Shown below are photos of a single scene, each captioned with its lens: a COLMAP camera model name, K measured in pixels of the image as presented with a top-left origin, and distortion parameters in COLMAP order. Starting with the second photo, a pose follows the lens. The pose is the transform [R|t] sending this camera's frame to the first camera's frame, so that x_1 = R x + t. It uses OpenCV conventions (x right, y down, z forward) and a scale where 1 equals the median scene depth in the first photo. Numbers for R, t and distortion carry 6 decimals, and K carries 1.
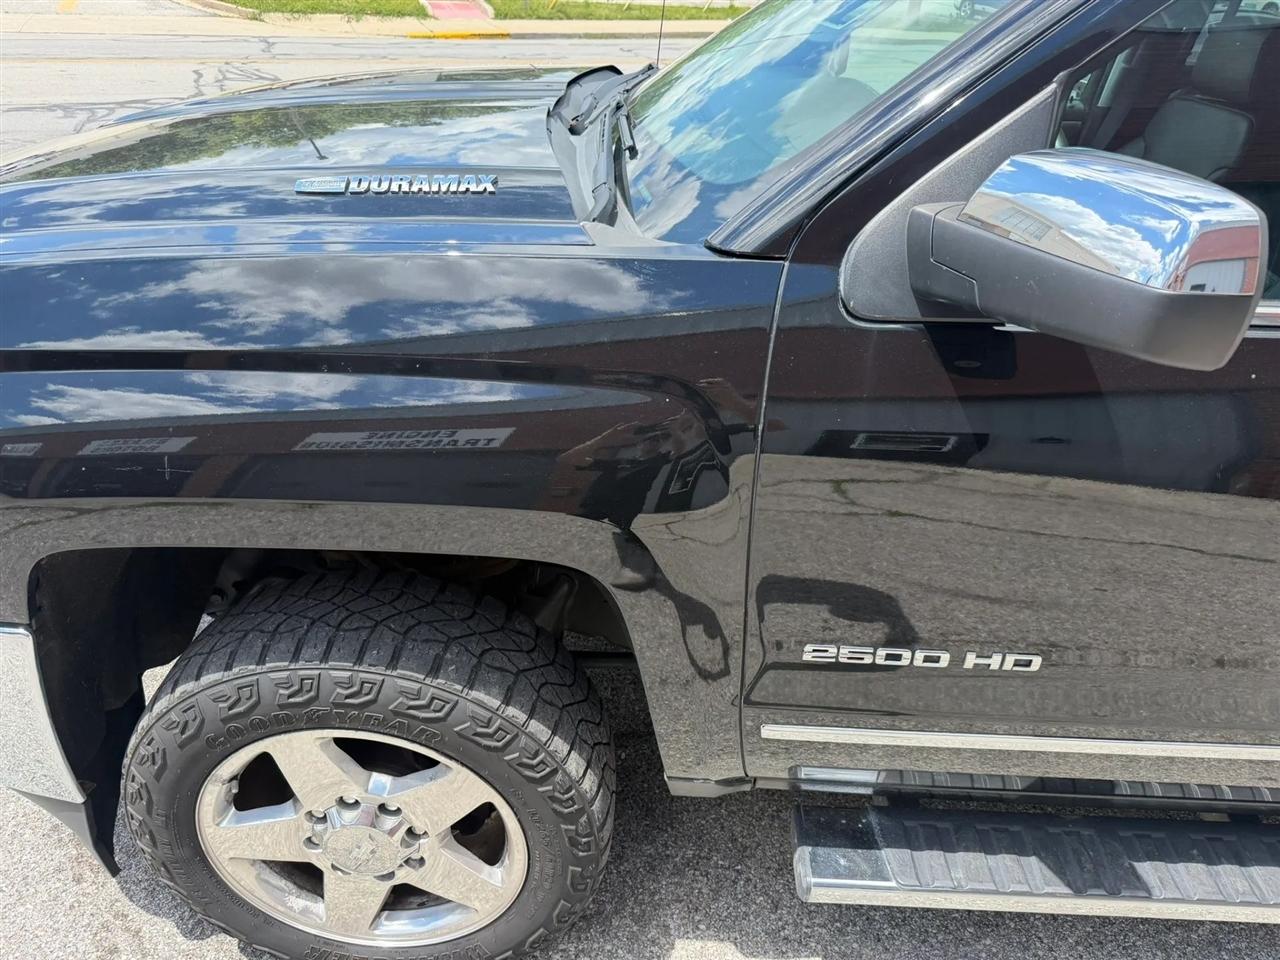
lens RADIAL K [[911.4, 0, 644.8], [0, 911.4, 481.2], [0, 0, 1]] dist [0.041927, -0.056149]
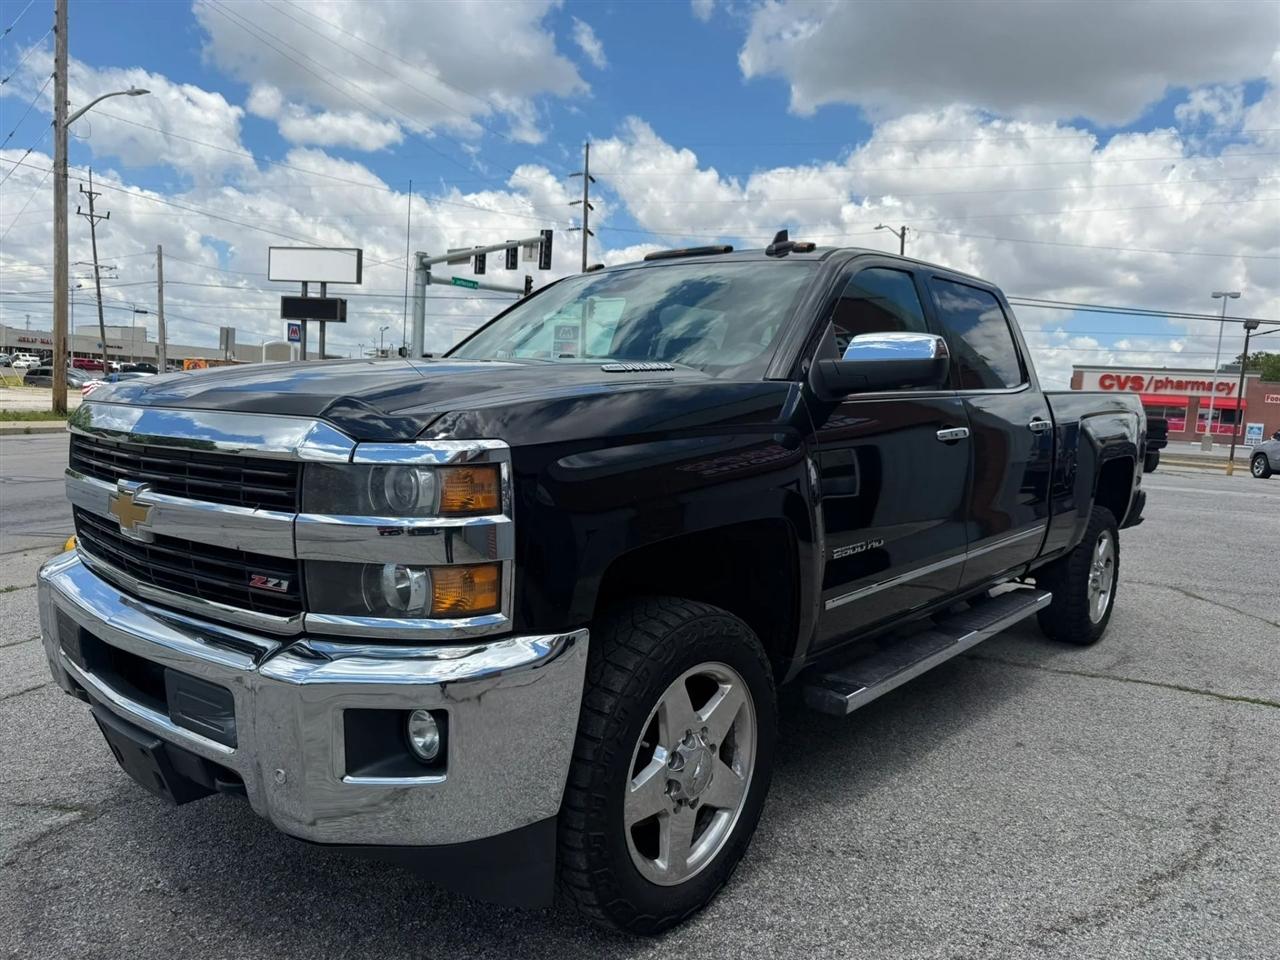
lens RADIAL K [[911.4, 0, 644.8], [0, 911.4, 481.2], [0, 0, 1]] dist [0.041927, -0.056149]
pose [[0.618550, -0.102138, 0.779079, -1.512925], [0.394960, 0.897567, -0.195908, 0.243395], [-0.679266, 0.428884, 0.595531, -0.028184]]
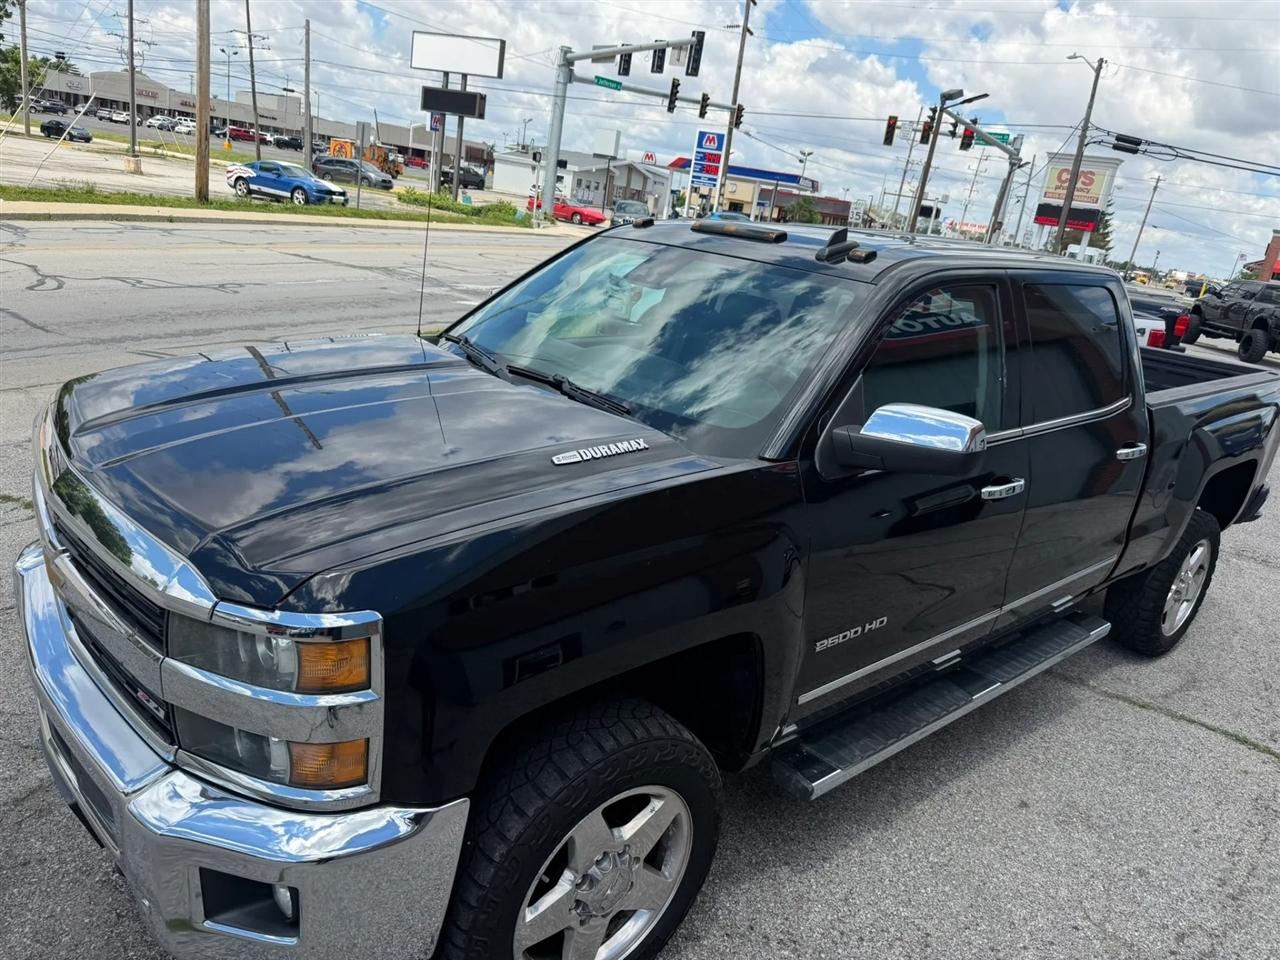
lens RADIAL K [[915.8, 0, 646.4], [0, 915.8, 481.8], [0, 0, 1]] dist [0.002710, -0.004379]
pose [[0.731067, -0.169590, 0.660894, -1.137033], [0.269713, 0.961557, -0.051609, -0.125662], [-0.626735, 0.215981, 0.748703, -0.251778]]
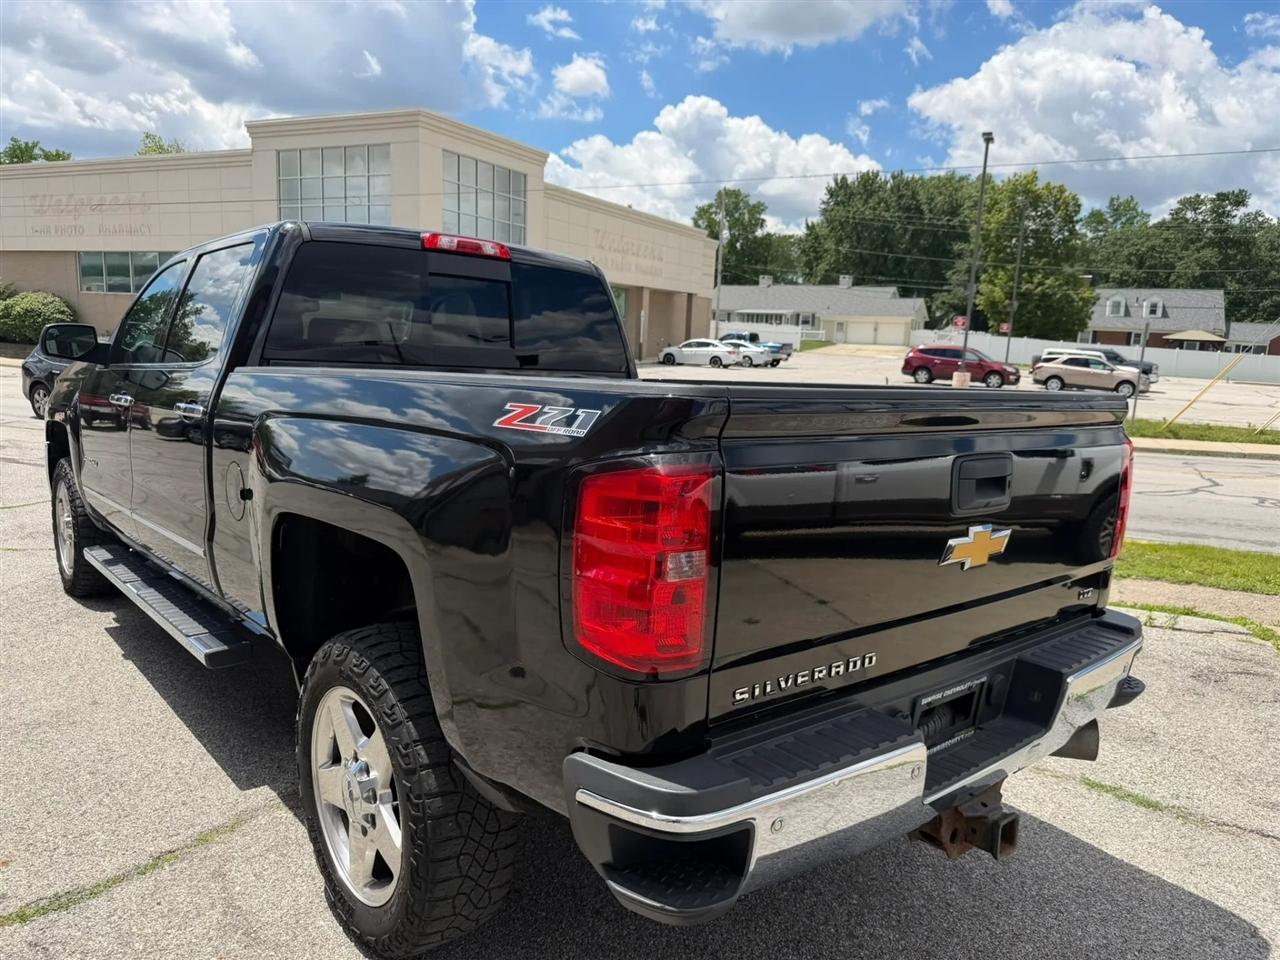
lens RADIAL K [[920.9, 0, 629.6], [0, 920.9, 485.7], [0, 0, 1]] dist [-0.005094, 0.006367]
pose [[0.667291, 0.078895, -0.740606, 3.781603], [-0.381600, 0.890158, -0.248998, 0.319102], [0.639612, 0.448769, 0.624101, 0.137064]]
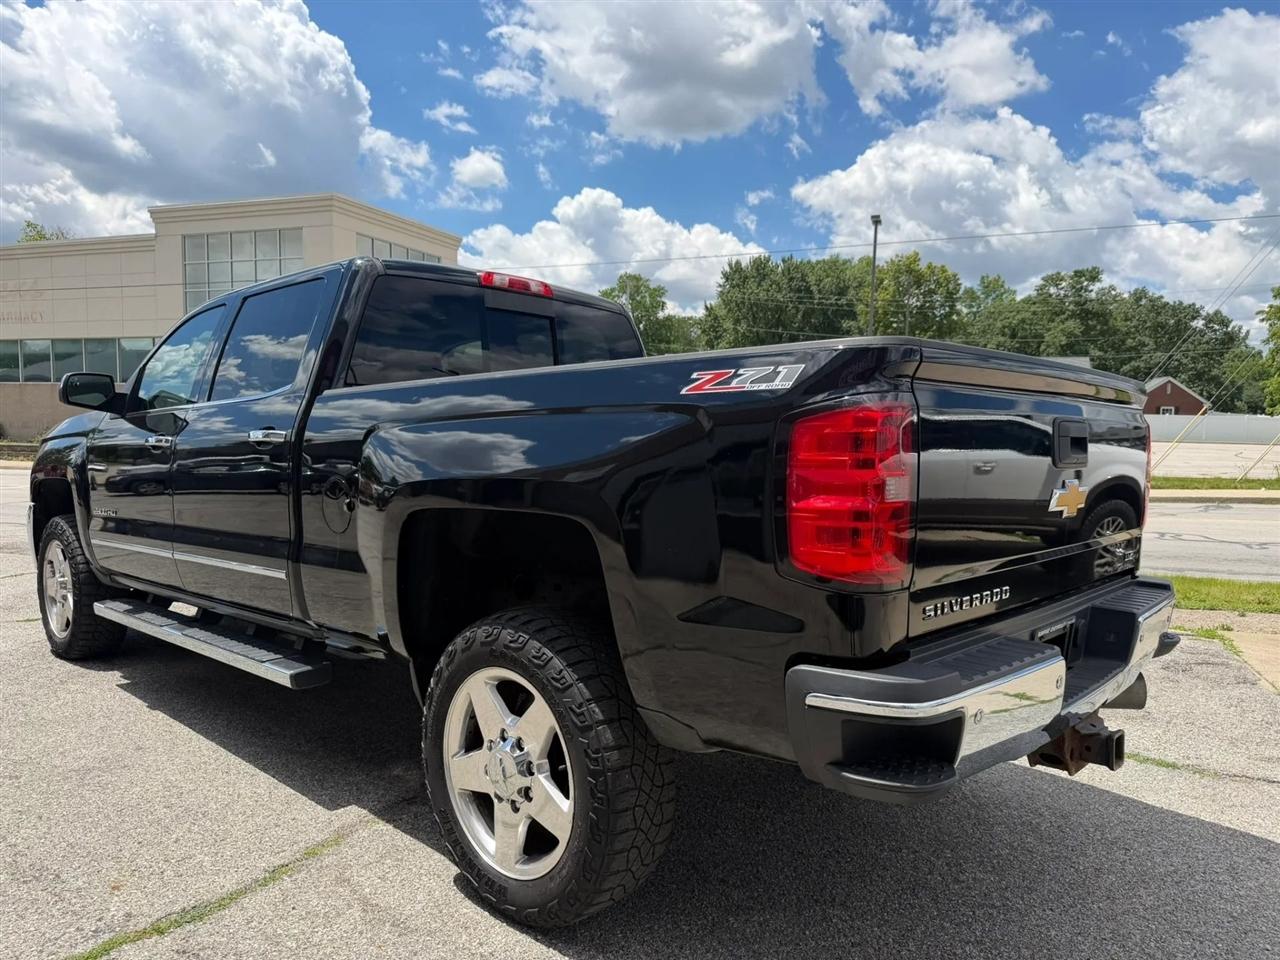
lens RADIAL K [[911.4, 0, 644.8], [0, 911.4, 481.2], [0, 0, 1]] dist [0.041927, -0.056149]
pose [[0.749566, -0.014436, -0.661772, 3.617683], [-0.308442, 0.876970, -0.368492, 0.647870], [0.585674, 0.480328, 0.652894, -0.113504]]
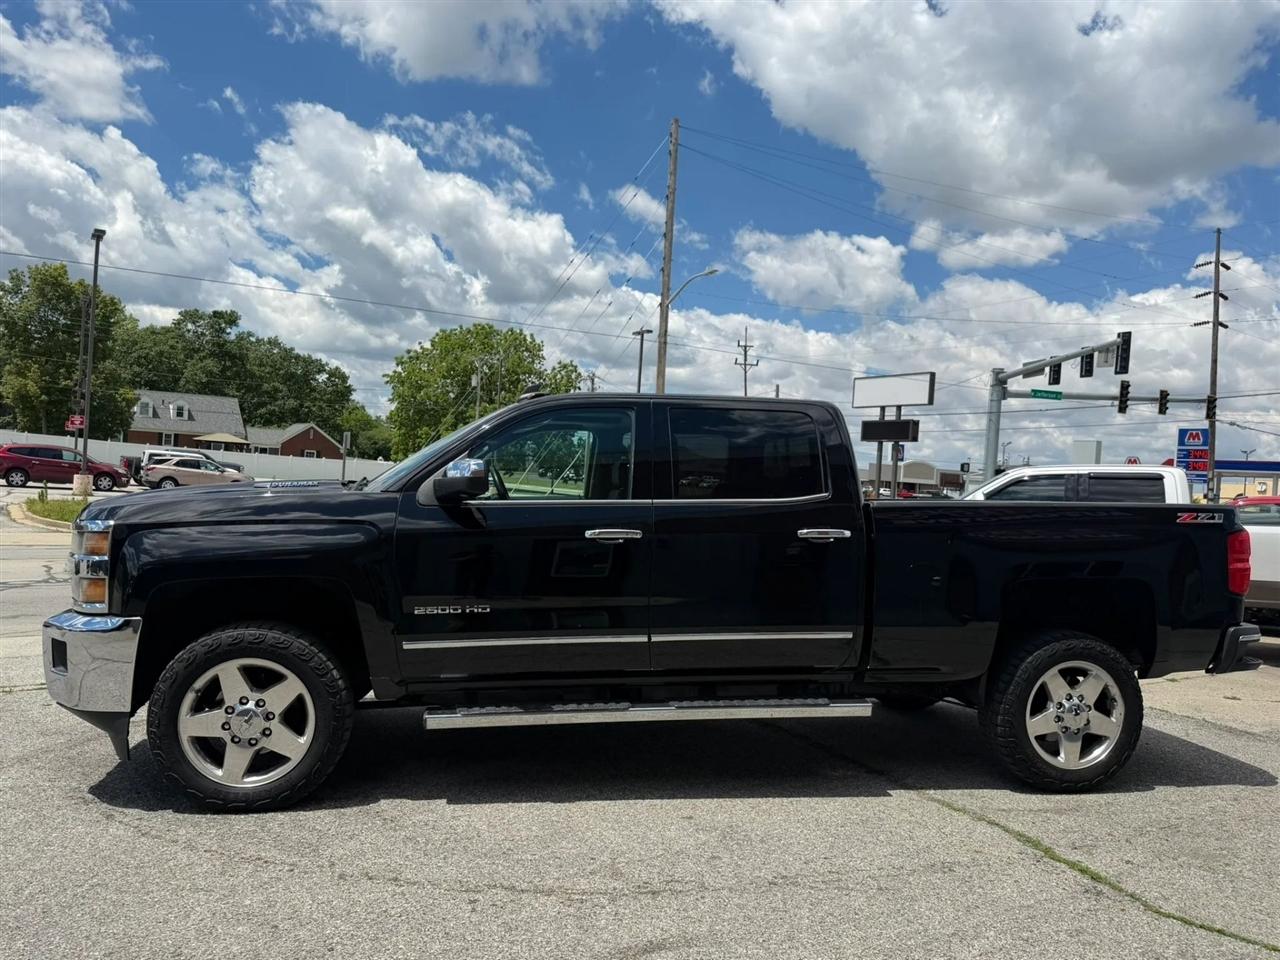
lens RADIAL K [[911.4, 0, 644.8], [0, 911.4, 481.2], [0, 0, 1]] dist [0.041927, -0.056149]
pose [[0.977778, -0.019541, 0.208730, 0.262480], [0.122761, 0.860459, -0.494510, 1.258842], [-0.169940, 0.509145, 0.843737, -1.736290]]
